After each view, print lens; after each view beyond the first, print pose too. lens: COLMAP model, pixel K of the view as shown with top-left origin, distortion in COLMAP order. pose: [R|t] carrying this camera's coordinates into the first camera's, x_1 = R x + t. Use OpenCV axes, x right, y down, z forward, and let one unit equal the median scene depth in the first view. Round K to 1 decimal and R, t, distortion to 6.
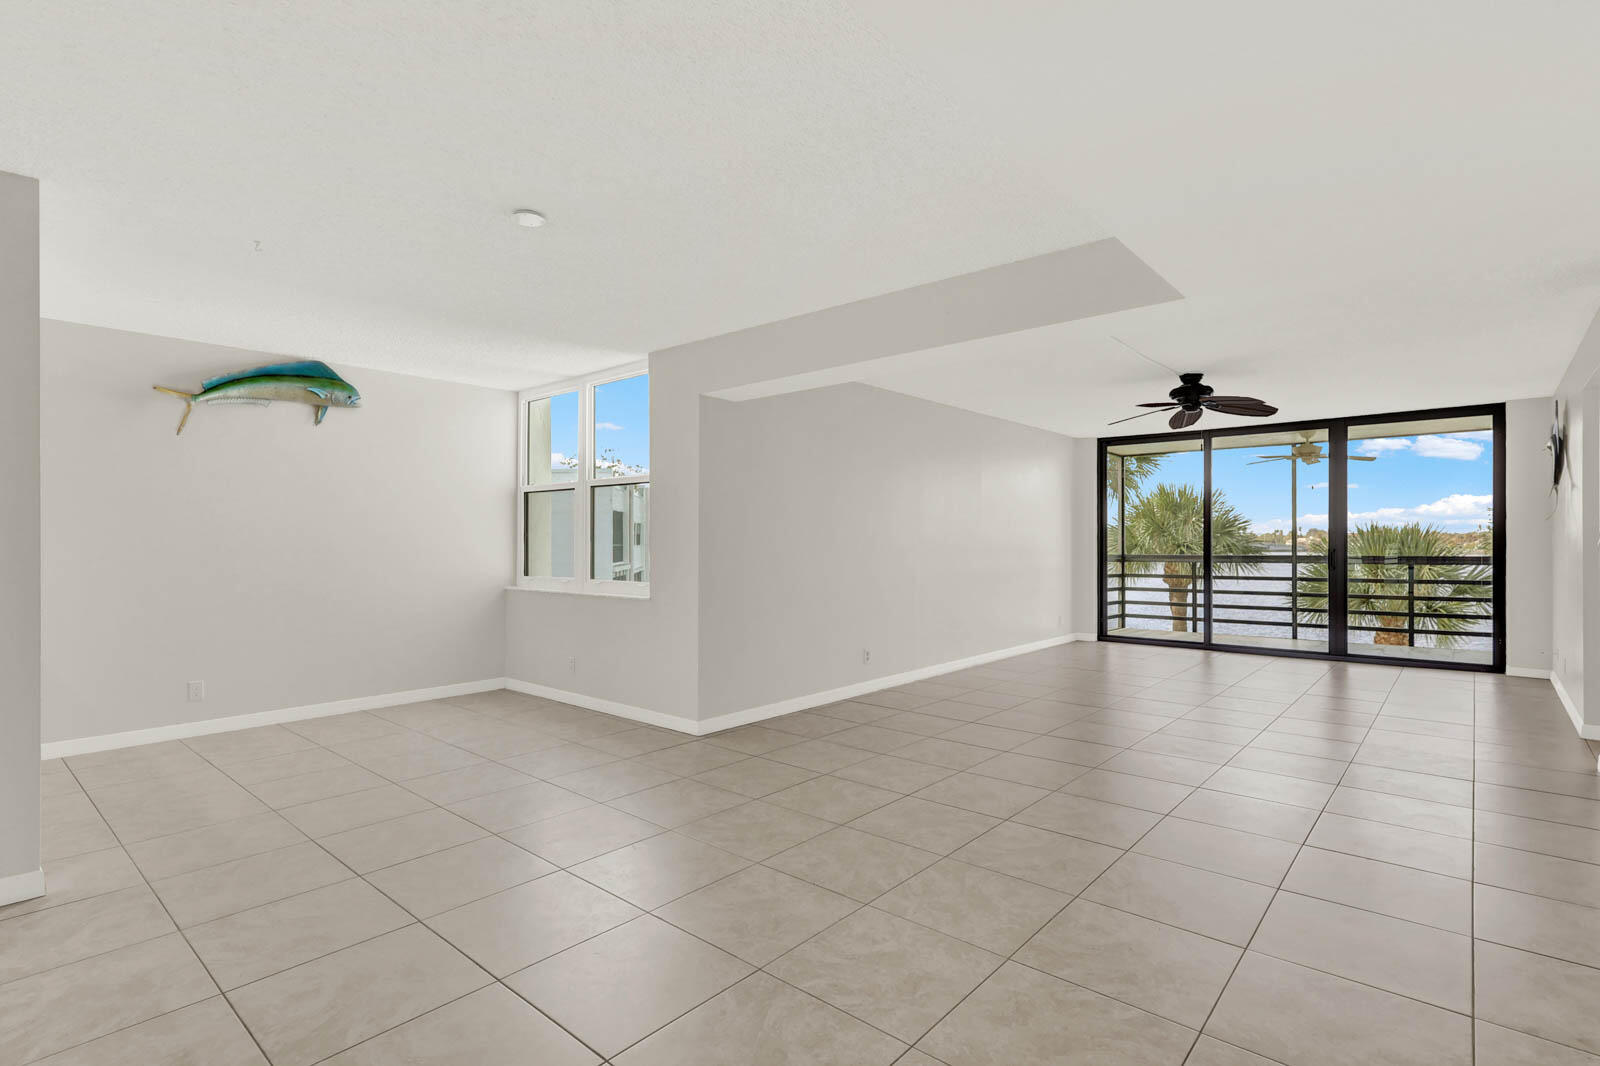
lens RADIAL K [[760.6, 0, 802.2], [0, 760.6, 541.7], [0, 0, 1]] dist [0.001882, 0.000768]
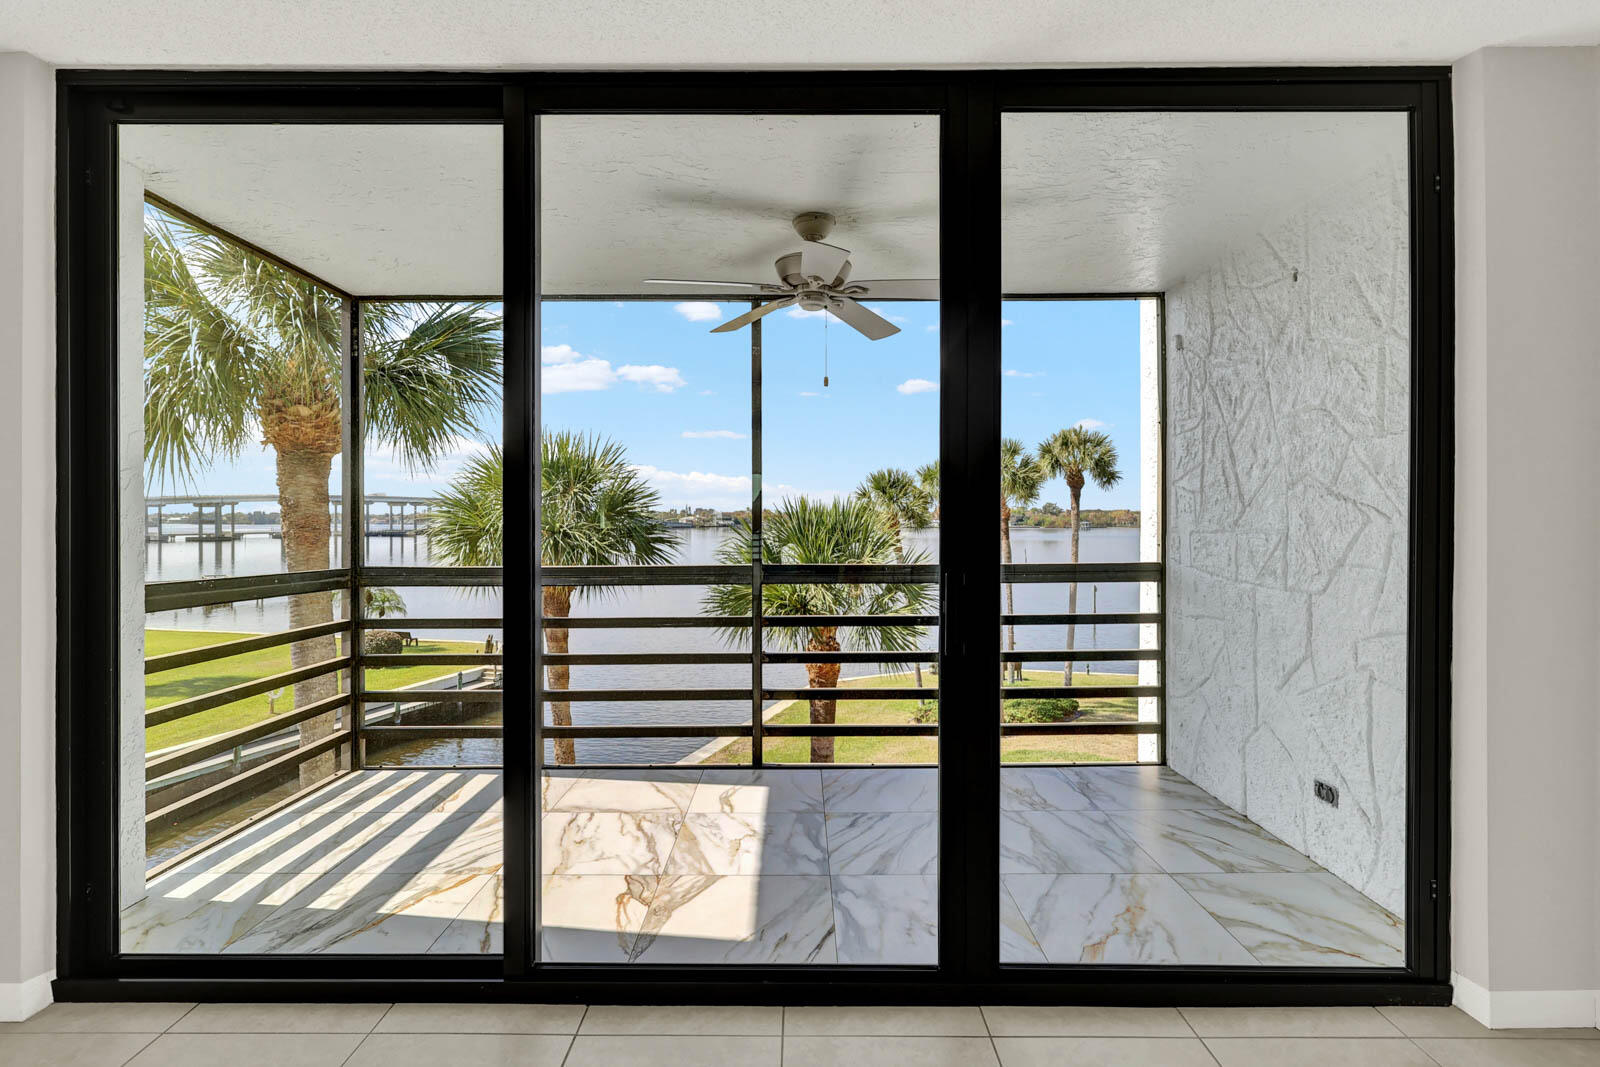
lens RADIAL K [[769.3, 0, 797.9], [0, 769.3, 523.0], [0, 0, 1]] dist [0.000495, 0.000586]
pose [[0.750608, 0.000206, 0.660747, 0.657282], [-0.003880, 0.999984, 0.004096, -0.011222], [-0.660736, -0.005638, 0.750597, 1.143275]]
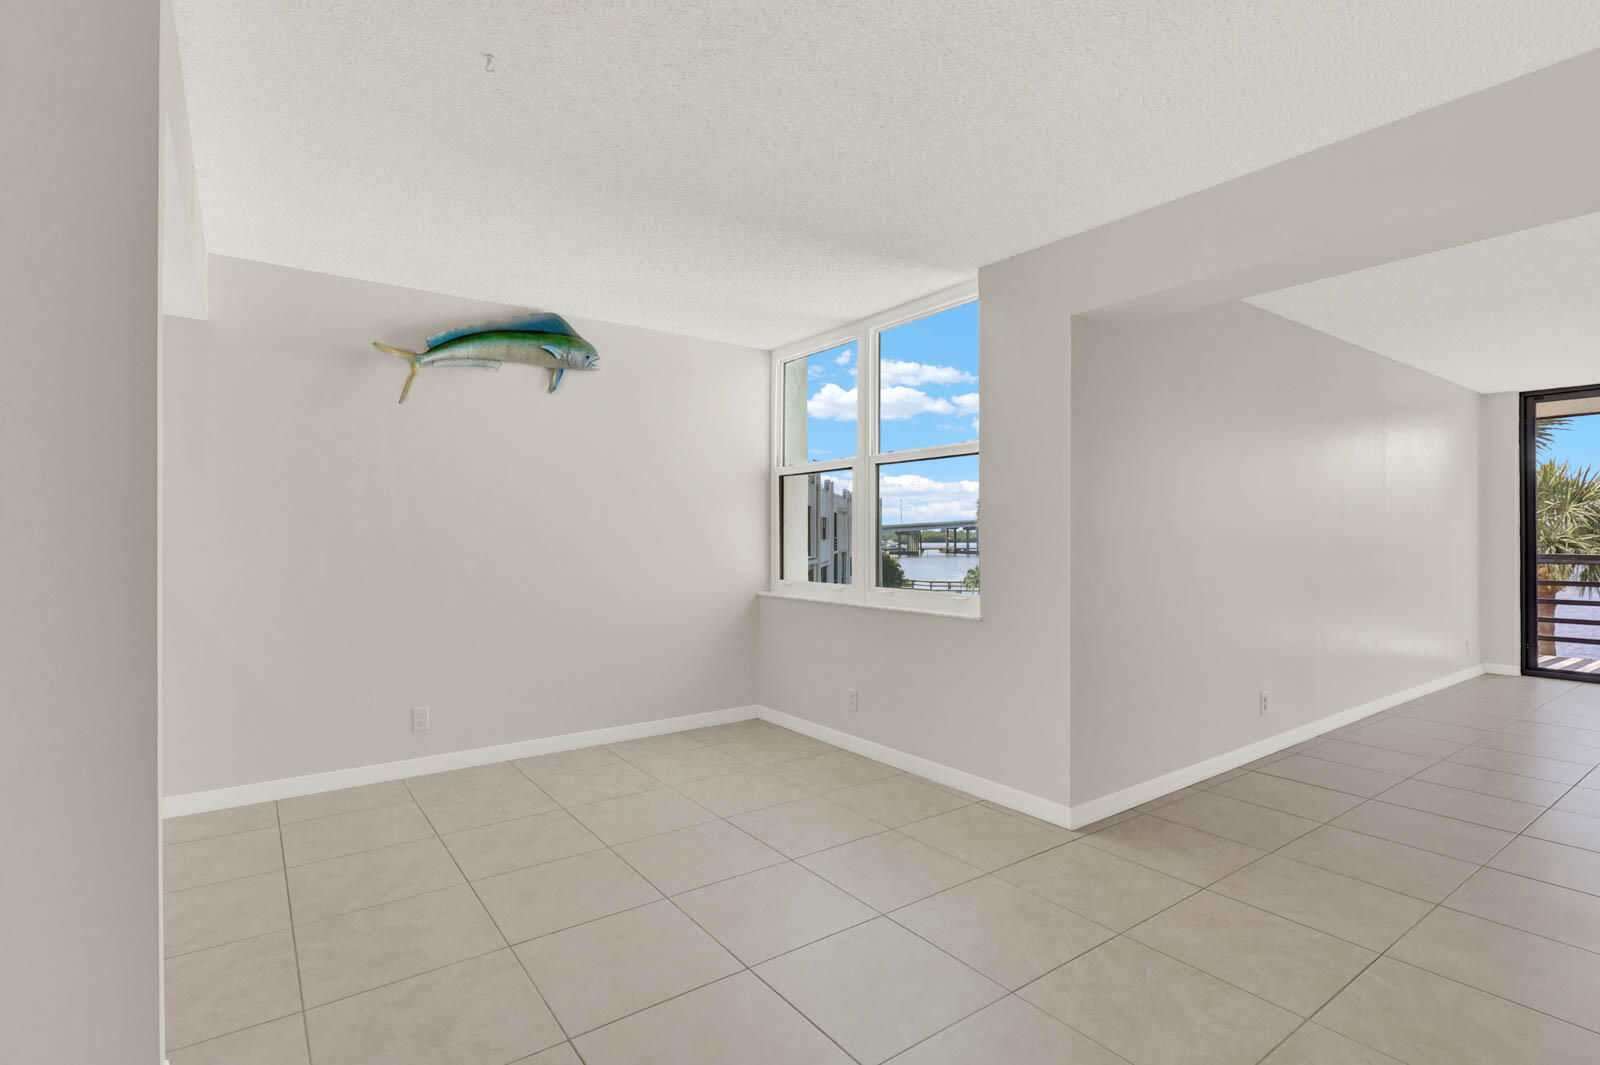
lens RADIAL K [[748.8, 0, 800.0], [0, 748.8, 532.5], [0, 0, 1]] dist [0.010098, 0.000002]
pose [[0.975066, -0.000086, -0.221913, -0.186841], [-0.000851, 0.999991, -0.004128, -0.000842], [0.221912, 0.004214, 0.975058, 0.258834]]
